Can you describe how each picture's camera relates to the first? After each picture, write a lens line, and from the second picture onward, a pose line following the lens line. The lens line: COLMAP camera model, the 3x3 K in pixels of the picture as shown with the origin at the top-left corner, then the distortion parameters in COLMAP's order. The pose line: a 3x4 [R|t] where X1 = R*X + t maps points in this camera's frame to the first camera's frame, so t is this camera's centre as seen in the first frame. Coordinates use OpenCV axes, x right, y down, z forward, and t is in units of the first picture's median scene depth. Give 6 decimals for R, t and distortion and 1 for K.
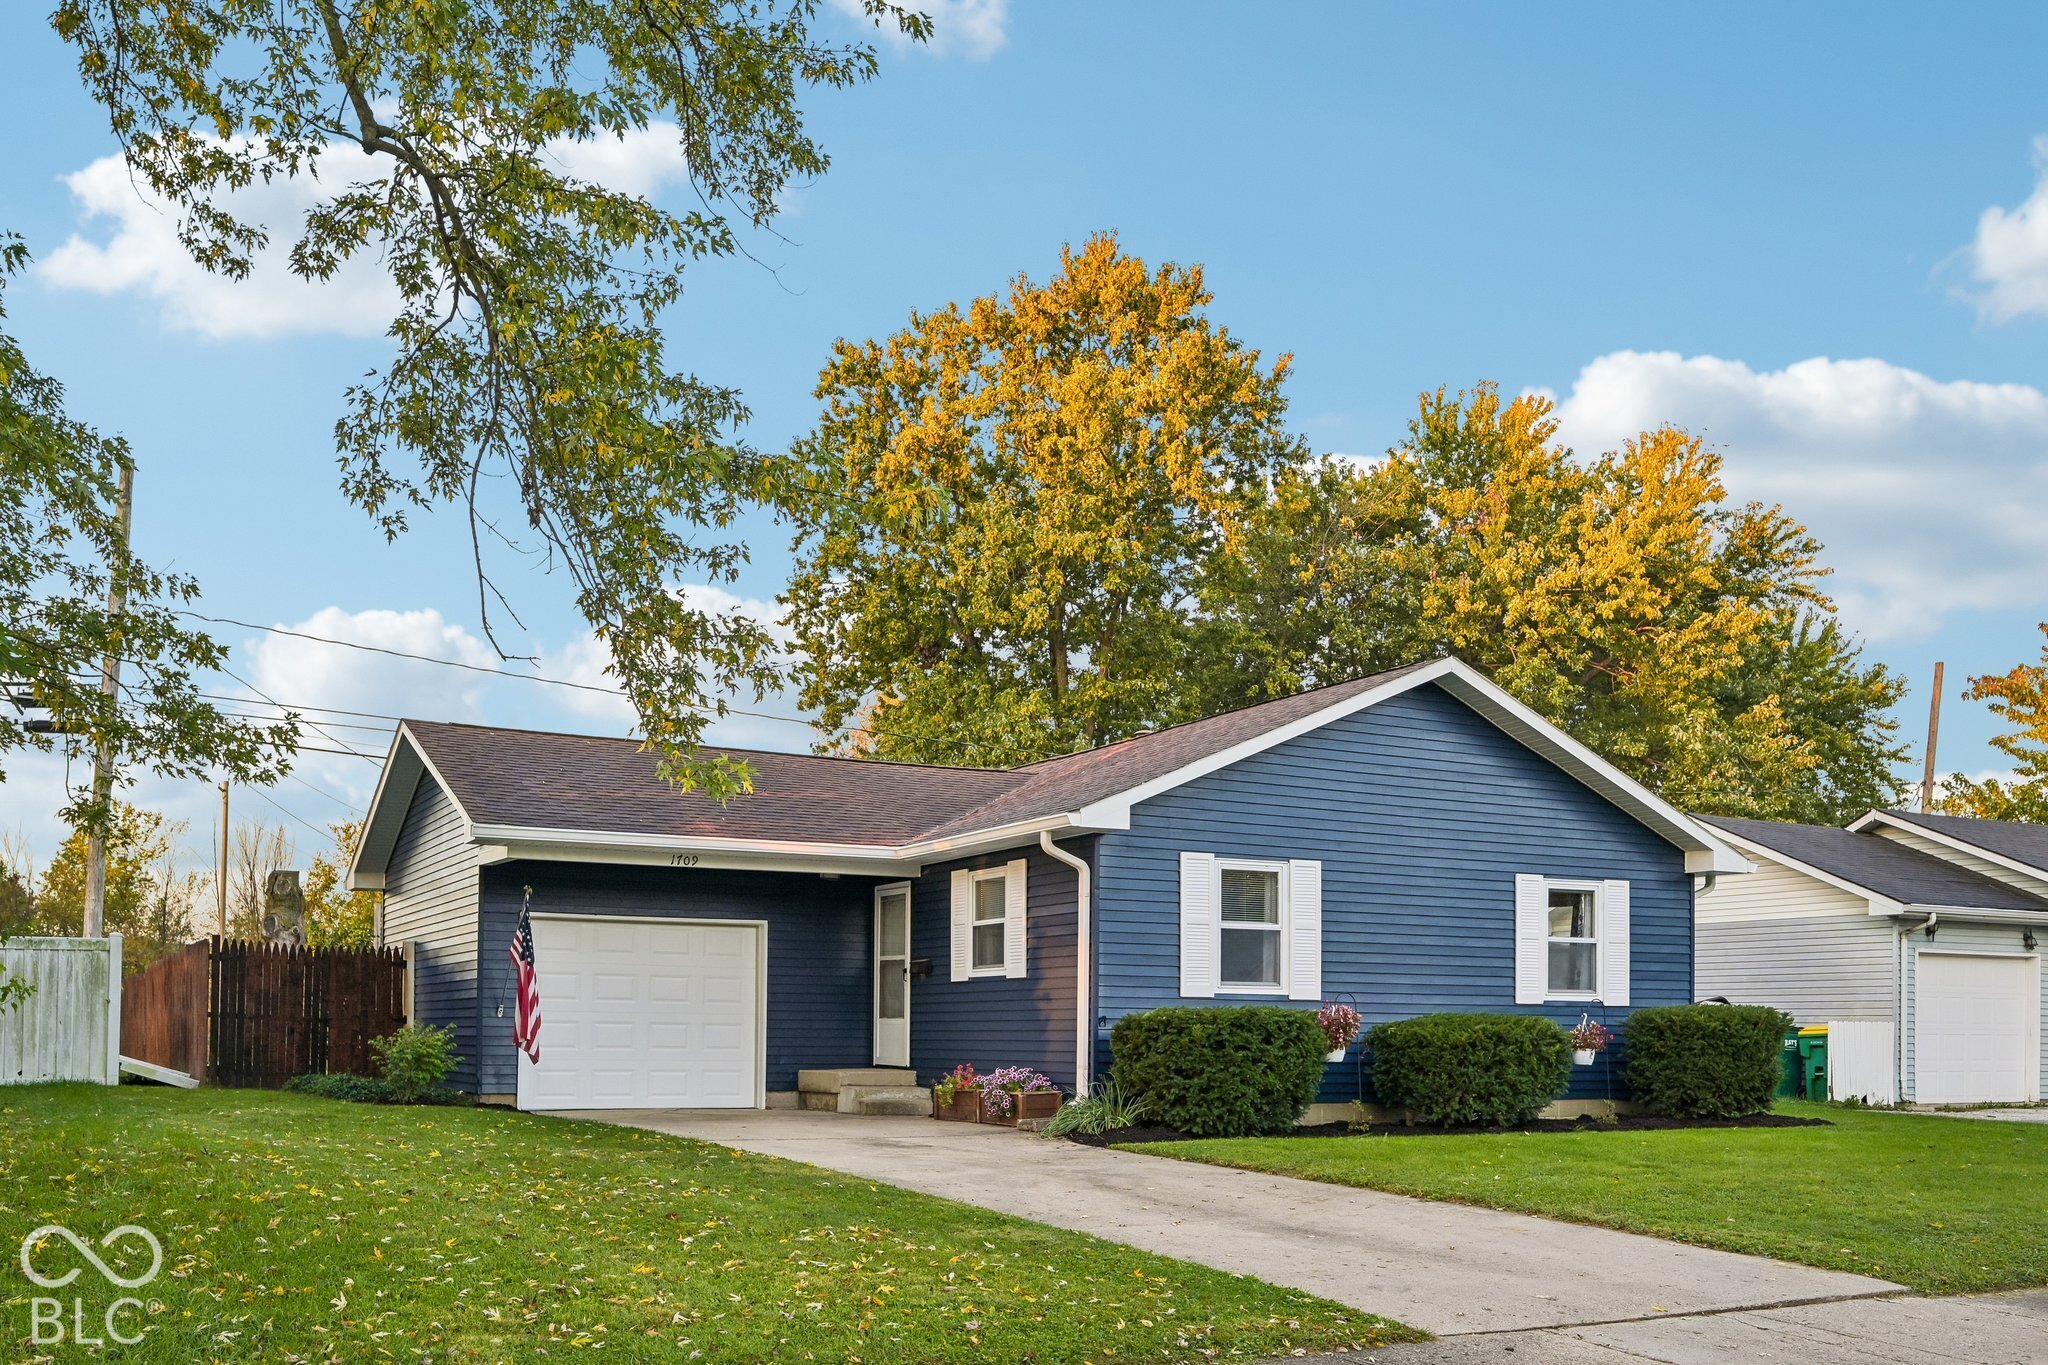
lens RADIAL K [[1836.5, 0, 1024.0], [0, 1836.5, 682.5], [0, 0, 1]] dist [-0.005874, 0.007547]
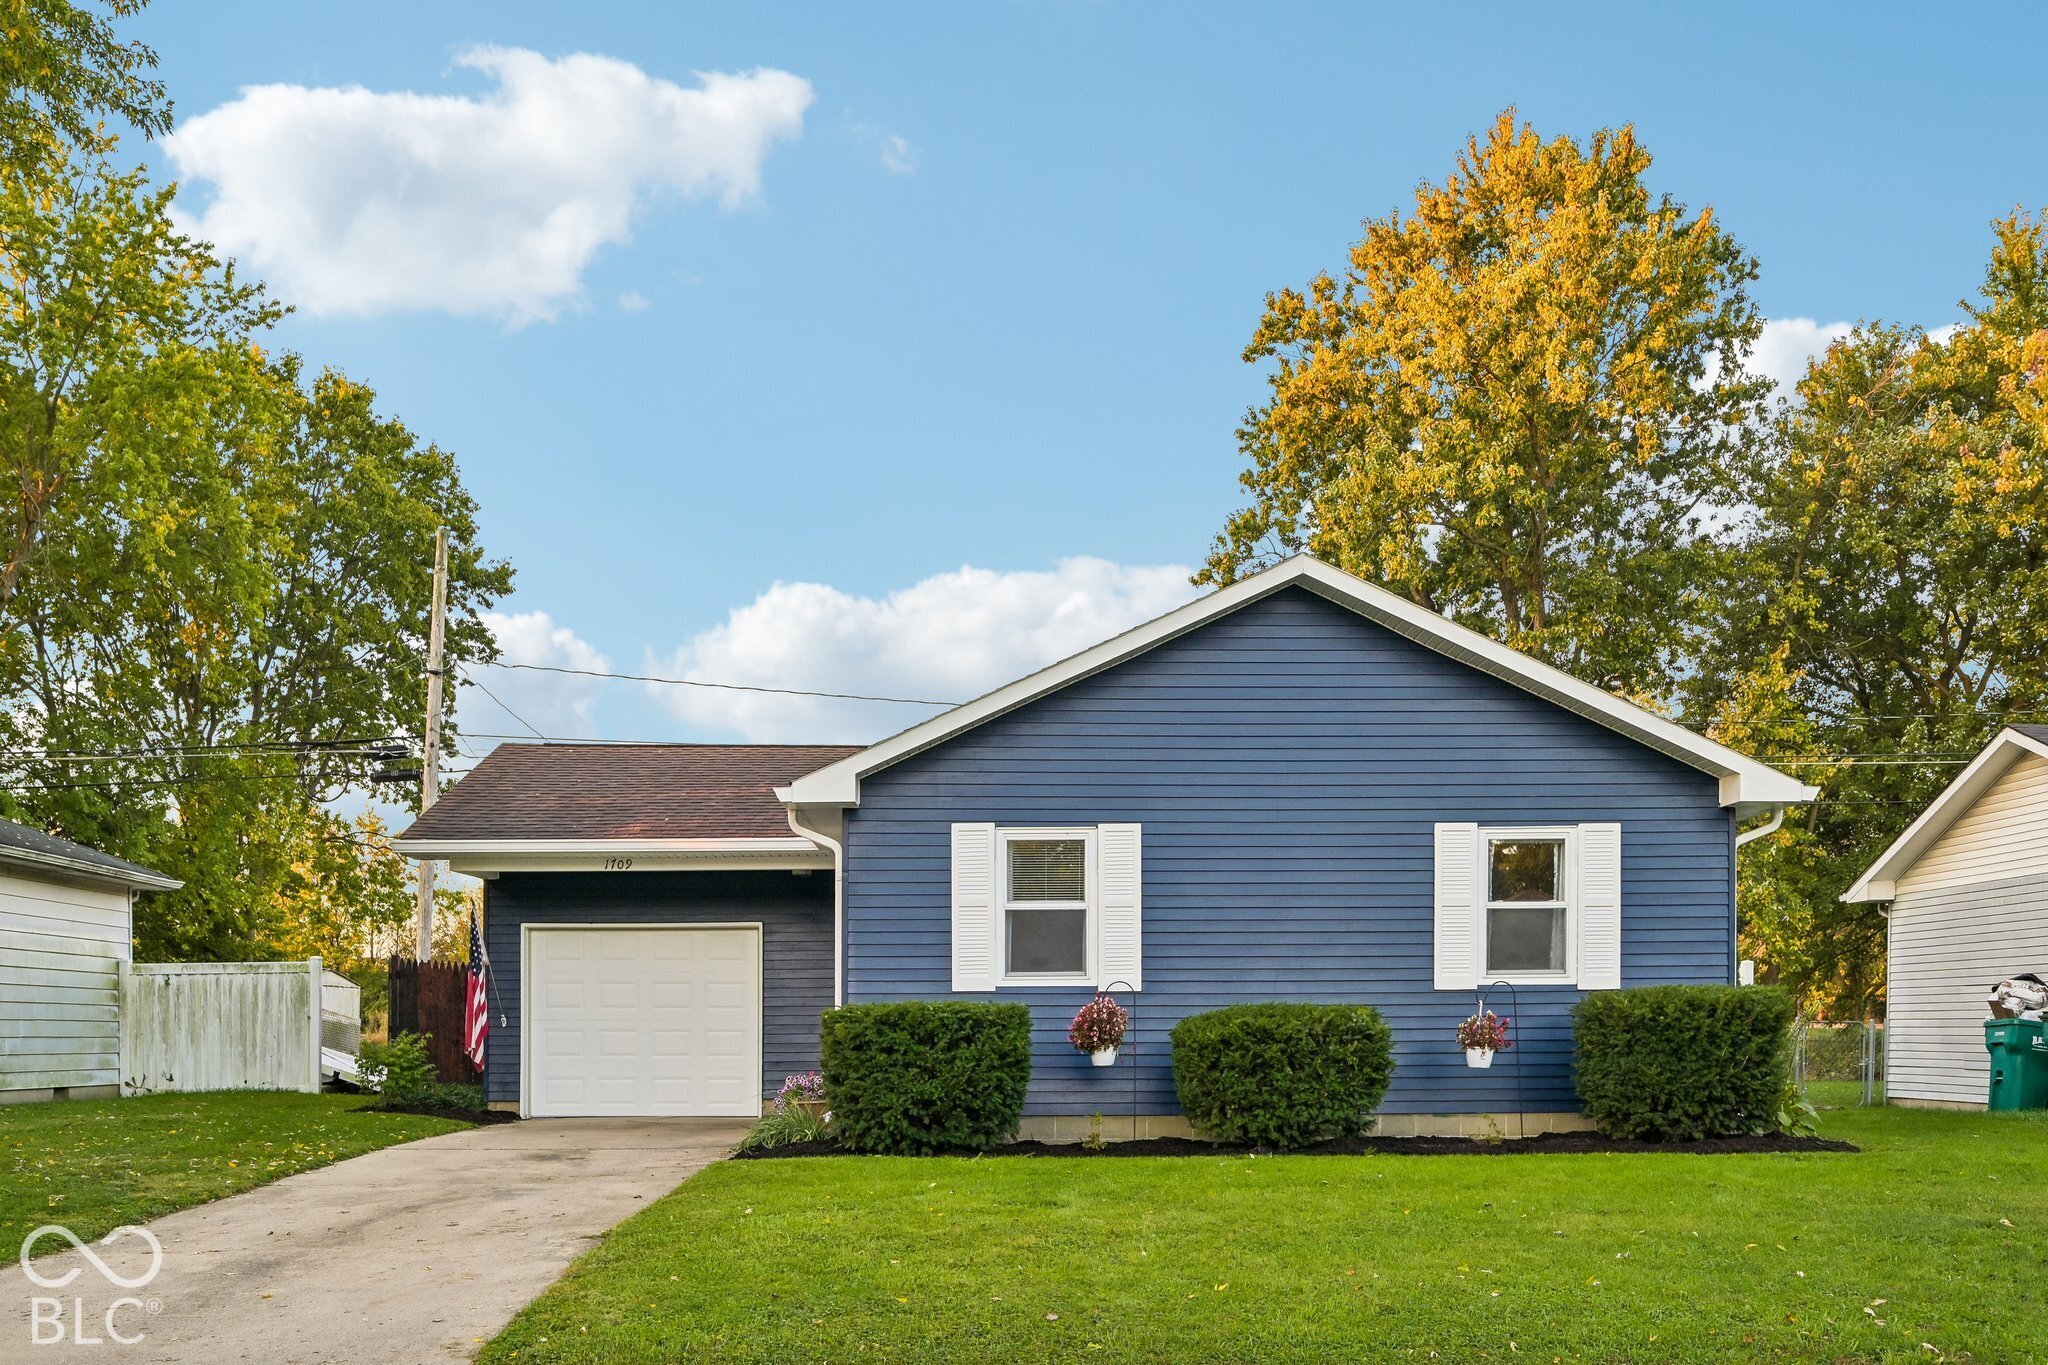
lens RADIAL K [[1870.6, 0, 1023.8], [0, 1870.6, 730.3], [0, 0, 1]] dist [-0.004963, -0.008745]
pose [[0.889359, -0.086409, -0.448970, 0.497282], [0.097298, 0.995255, 0.001190, 0.049471], [0.446737, -0.044743, 0.893546, 0.227324]]
